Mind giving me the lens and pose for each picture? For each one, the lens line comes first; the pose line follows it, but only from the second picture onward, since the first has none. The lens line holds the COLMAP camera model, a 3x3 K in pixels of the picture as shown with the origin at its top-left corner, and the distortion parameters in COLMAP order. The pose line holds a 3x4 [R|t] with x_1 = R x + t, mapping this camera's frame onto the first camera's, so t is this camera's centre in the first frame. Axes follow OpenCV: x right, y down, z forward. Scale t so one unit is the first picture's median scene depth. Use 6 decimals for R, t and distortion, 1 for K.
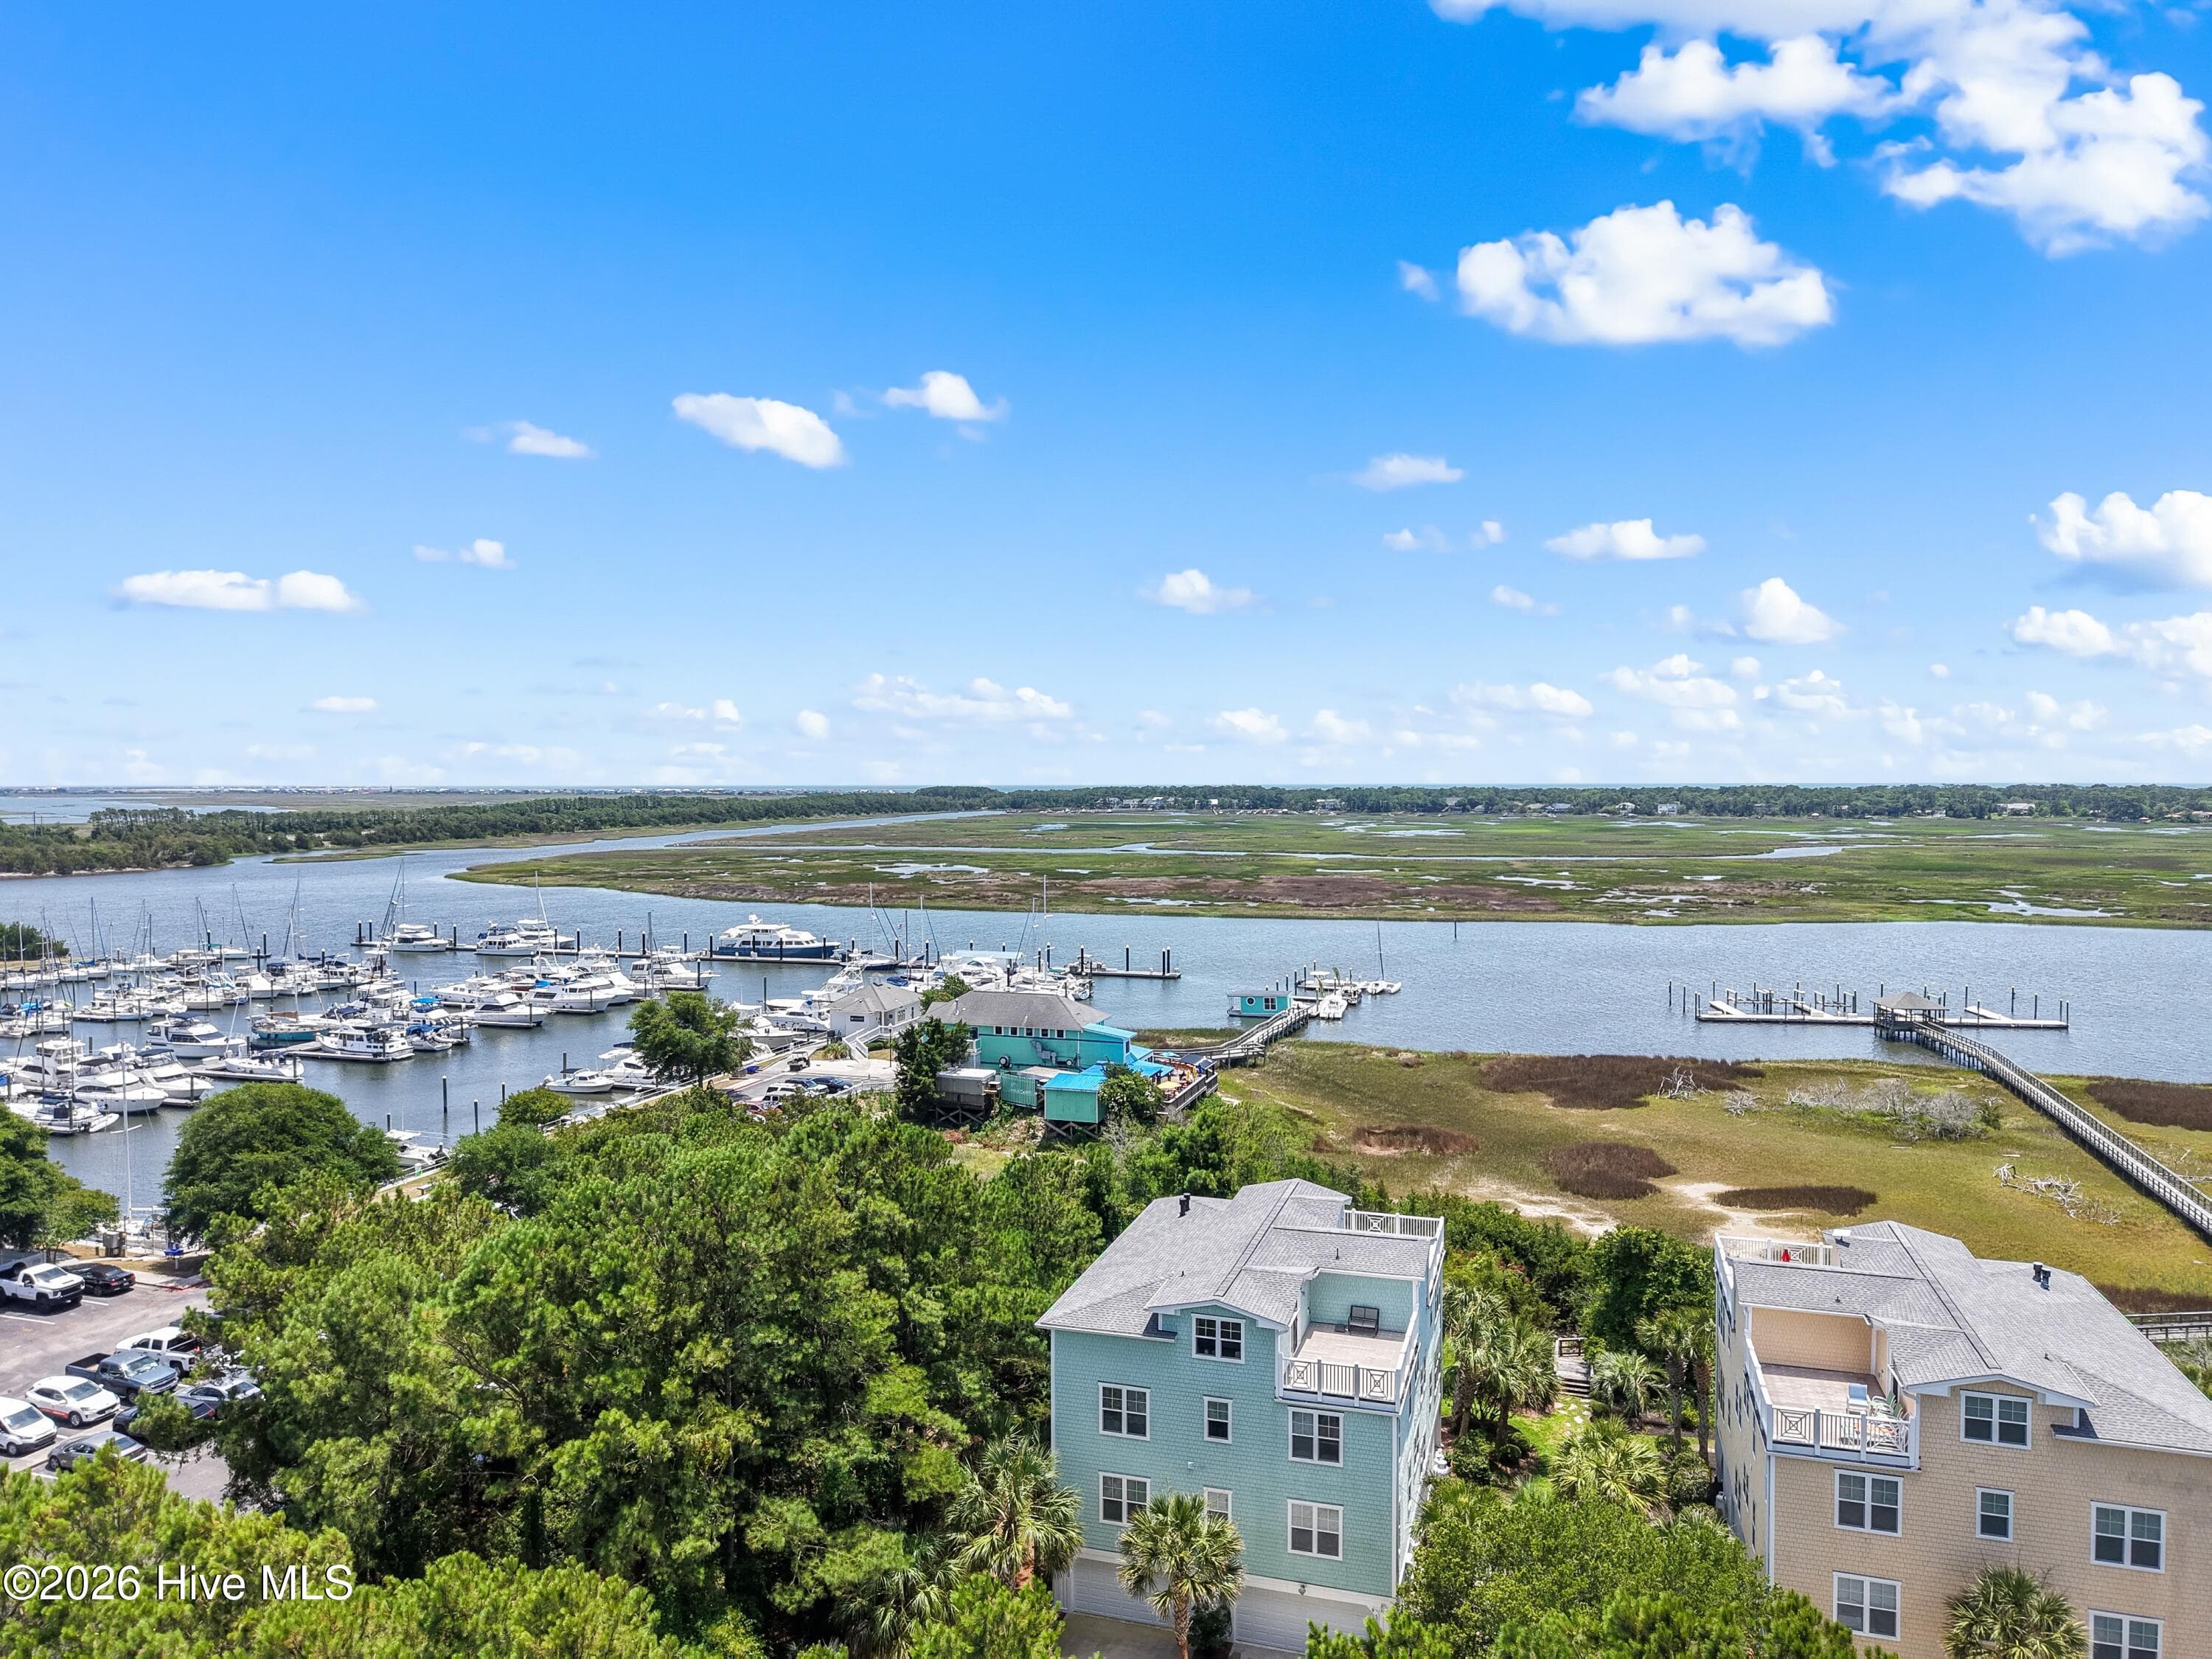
lens RADIAL K [[1475.2, 0, 1100.4], [0, 1475.2, 823.3], [0, 0, 1]] dist [0.038665, -0.042613]
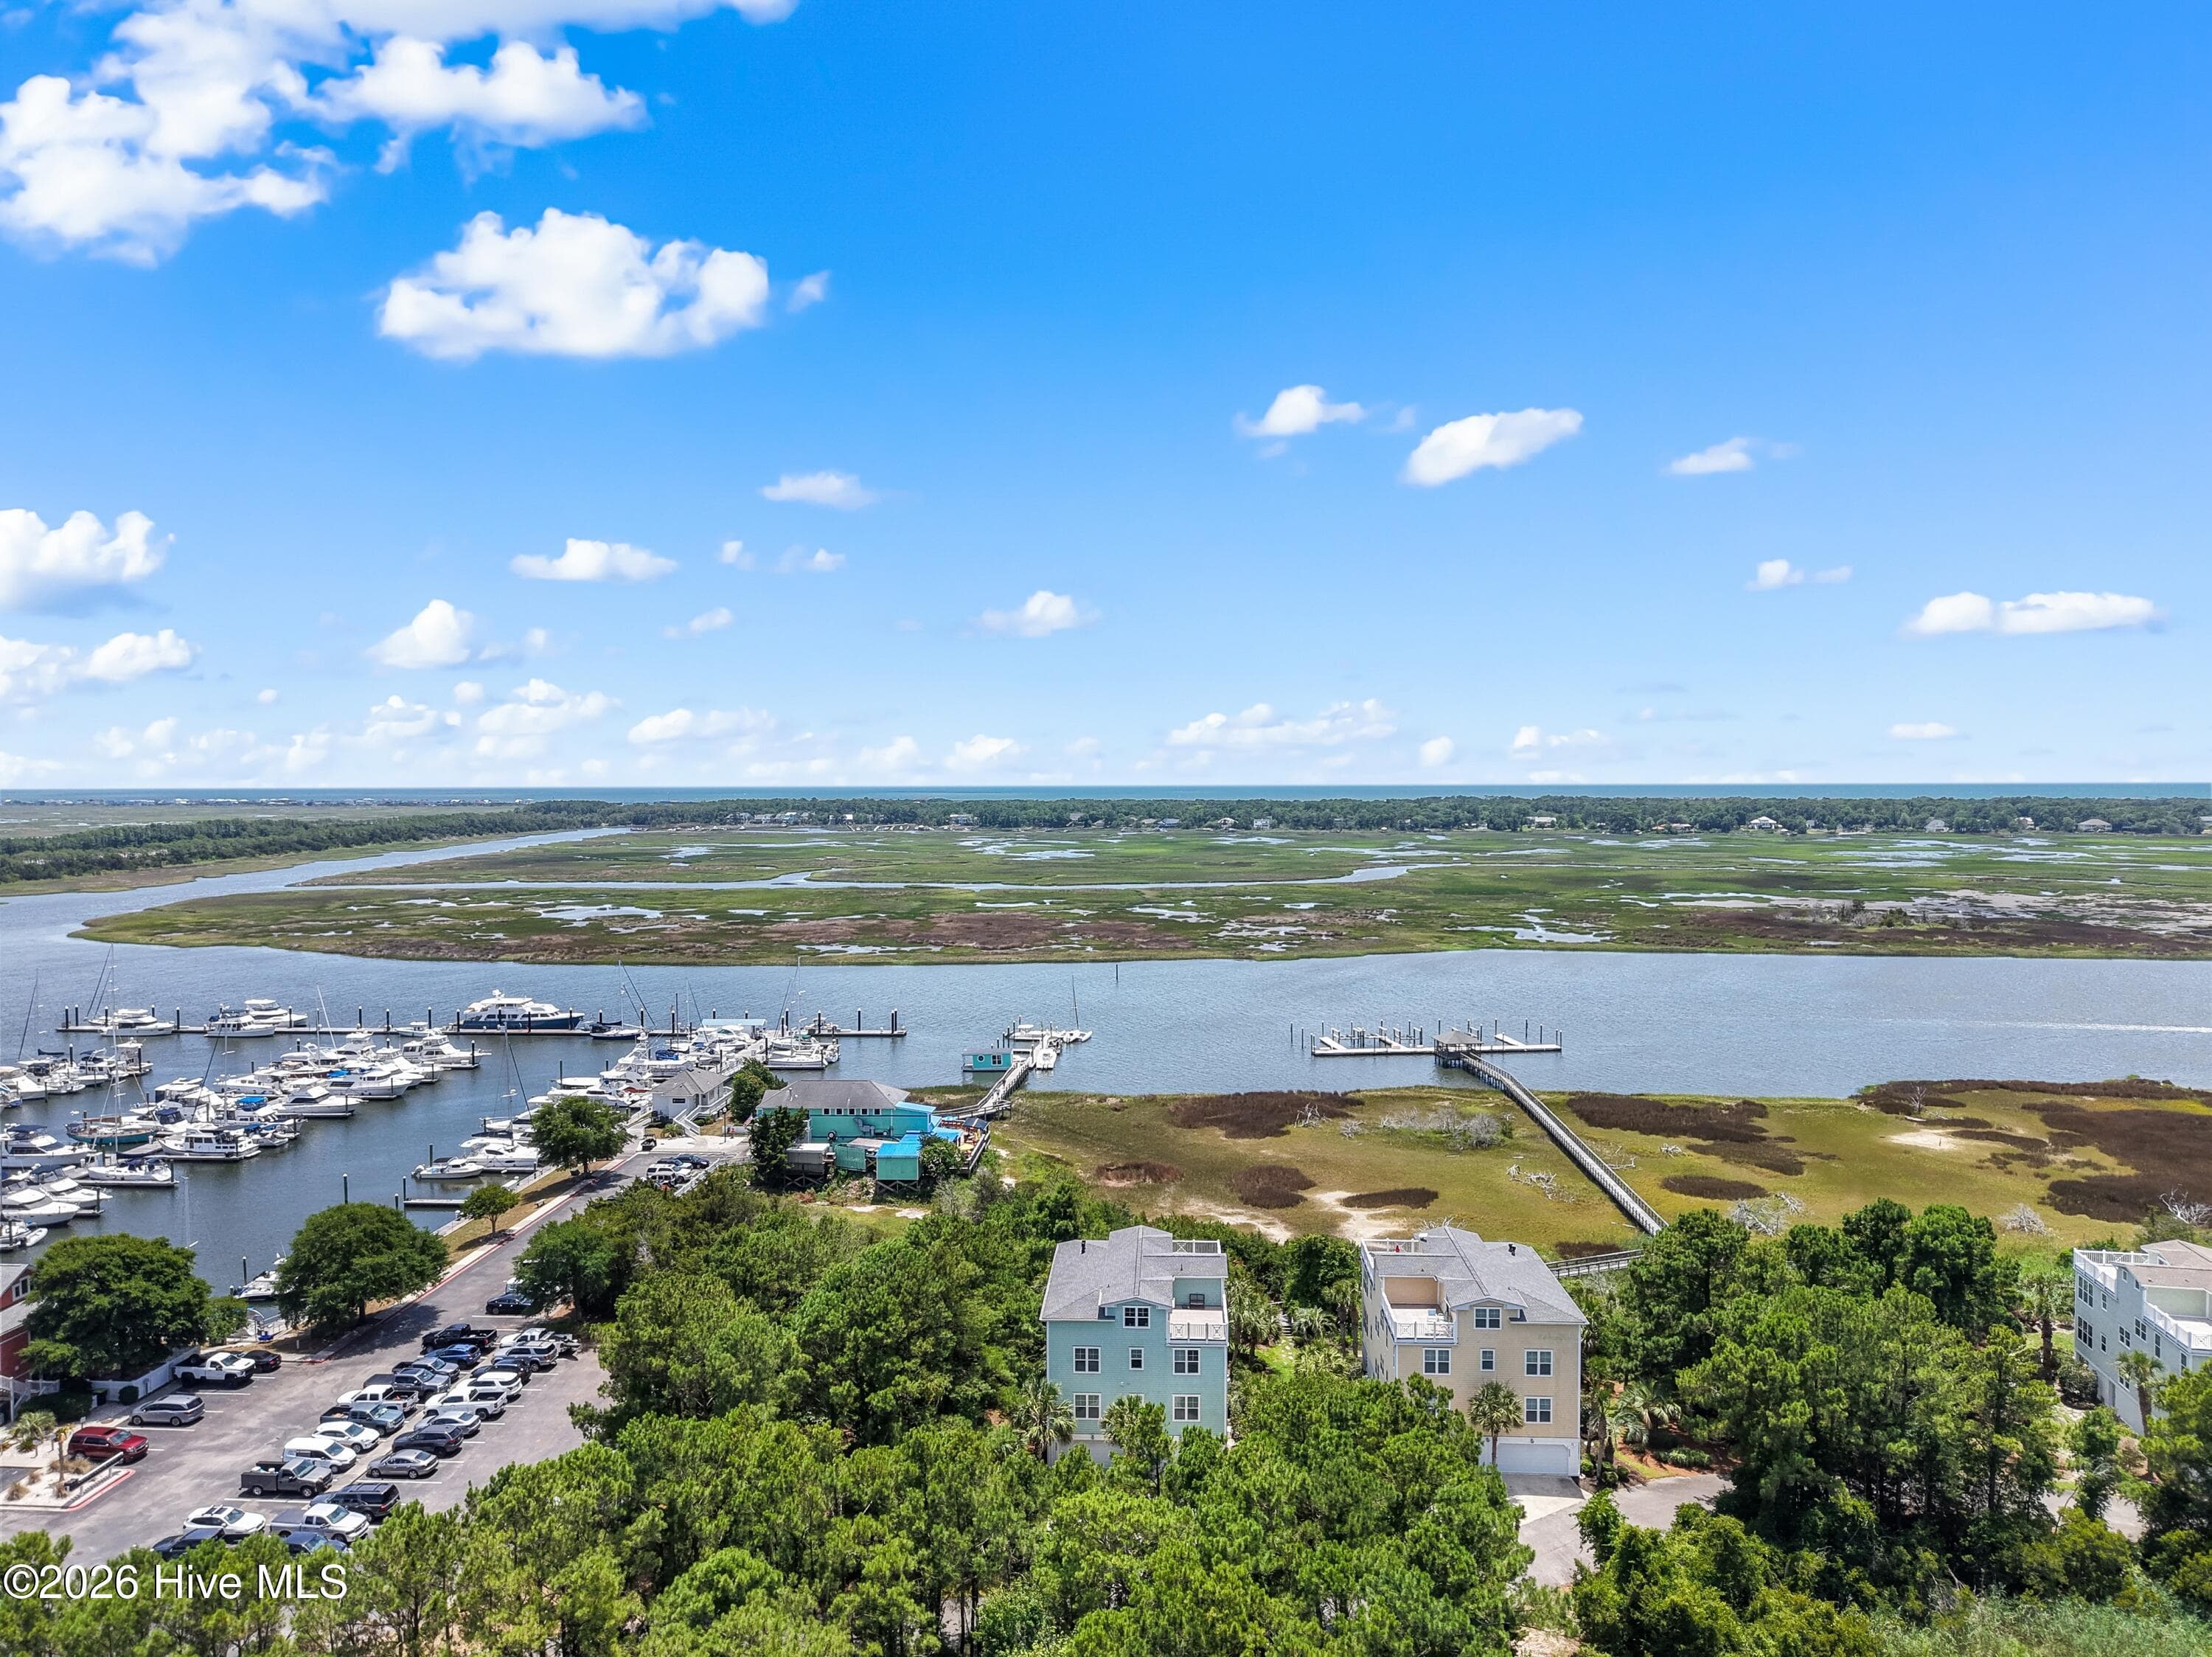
lens RADIAL K [[1475.3, 0, 1100.4], [0, 1475.3, 829.4], [0, 0, 1]] dist [0.038665, -0.042613]
pose [[0.966452, -0.010445, 0.256635, -0.132075], [0.009335, 0.999941, 0.005543, -0.088394], [-0.256678, -0.002961, 0.966493, -0.251756]]
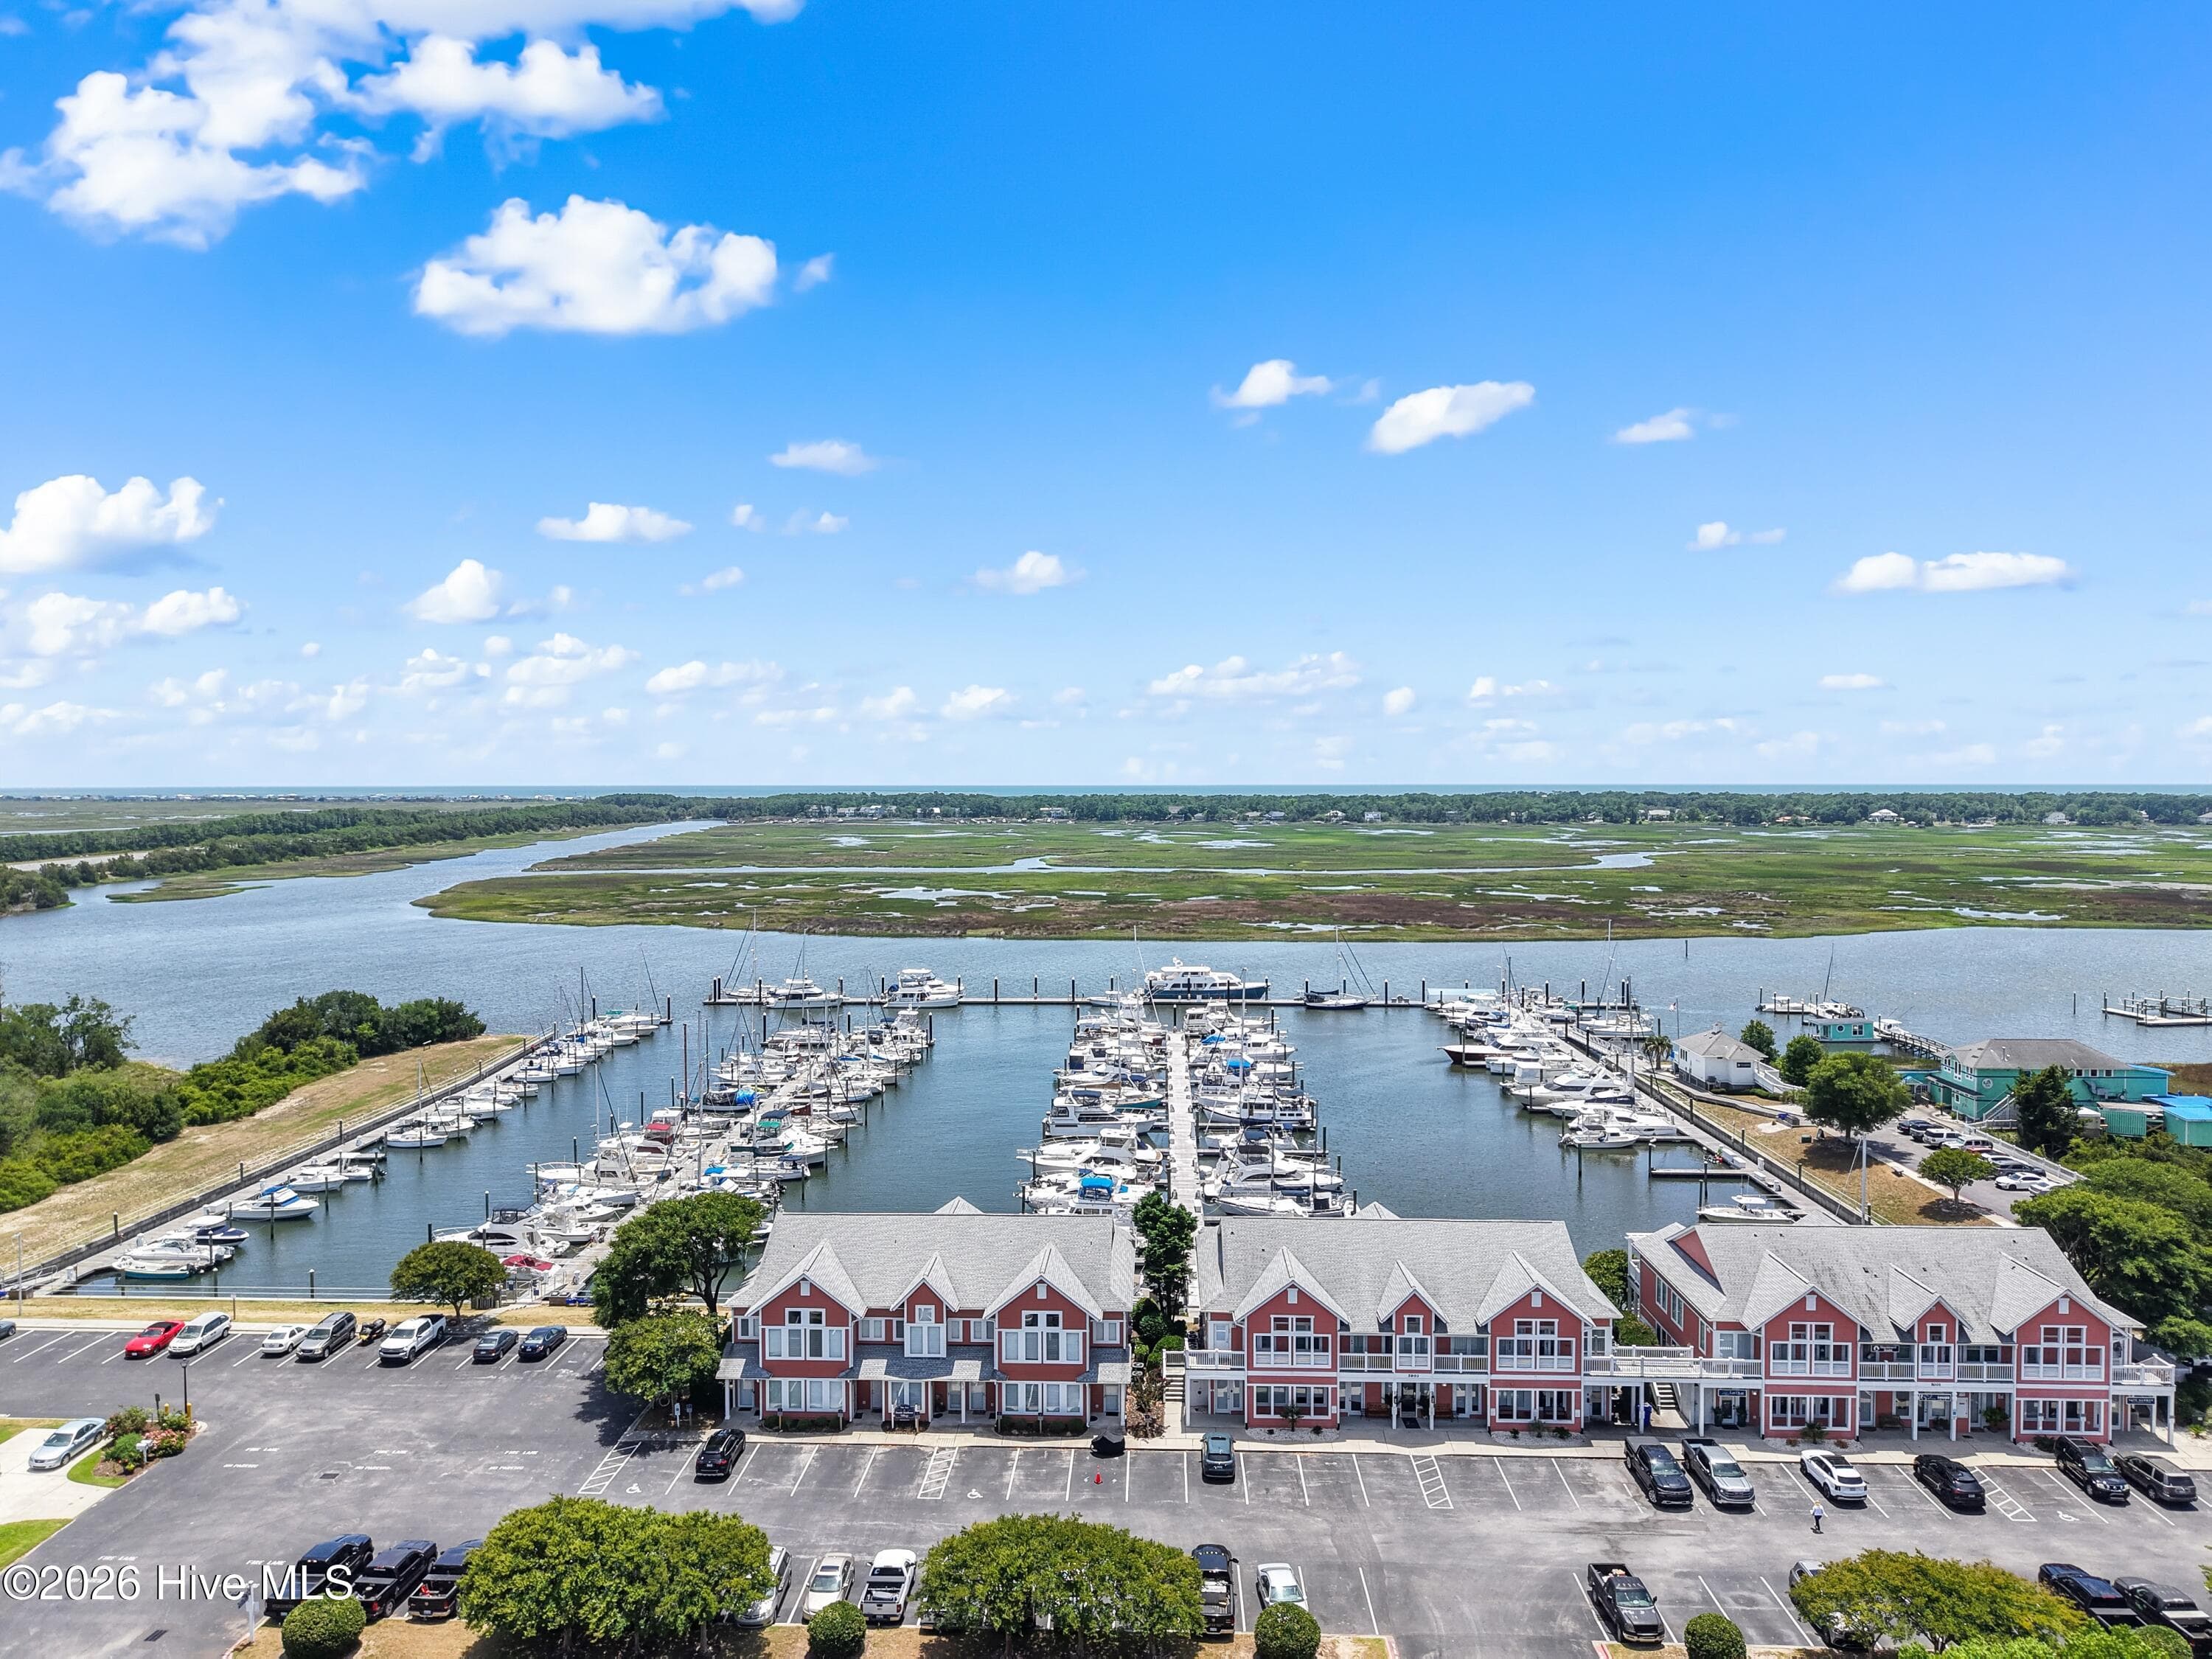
lens RADIAL K [[1475.2, 0, 1099.4], [0, 1475.2, 836.0], [0, 0, 1]] dist [0.038665, -0.042613]
pose [[0.958298, -0.010277, 0.285586, -0.880694], [0.007934, 0.999925, 0.009362, -0.048870], [-0.285661, -0.006706, 0.958307, 0.072401]]
